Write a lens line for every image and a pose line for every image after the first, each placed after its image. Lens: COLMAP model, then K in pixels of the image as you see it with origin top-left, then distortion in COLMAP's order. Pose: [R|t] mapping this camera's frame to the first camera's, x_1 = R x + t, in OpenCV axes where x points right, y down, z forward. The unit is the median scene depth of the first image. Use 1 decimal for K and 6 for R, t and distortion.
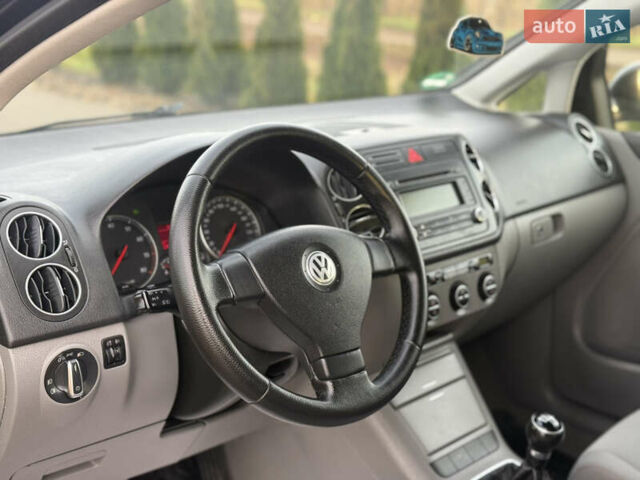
lens RADIAL K [[912.1, 0, 320.0], [0, 912.1, 240.0], [0, 0, 1]] dist [0.147777, -0.058180]
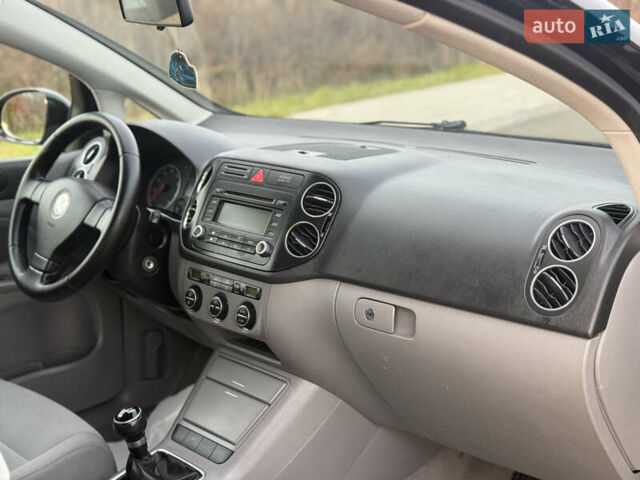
lens RADIAL K [[912.1, 0, 320.0], [0, 912.1, 240.0], [0, 0, 1]] dist [0.147777, -0.058180]
pose [[0.006955, 0.246697, -0.969068, 1.183046], [-0.245313, 0.939899, 0.237511, -0.299339], [0.969419, 0.236073, 0.067055, 1.019184]]
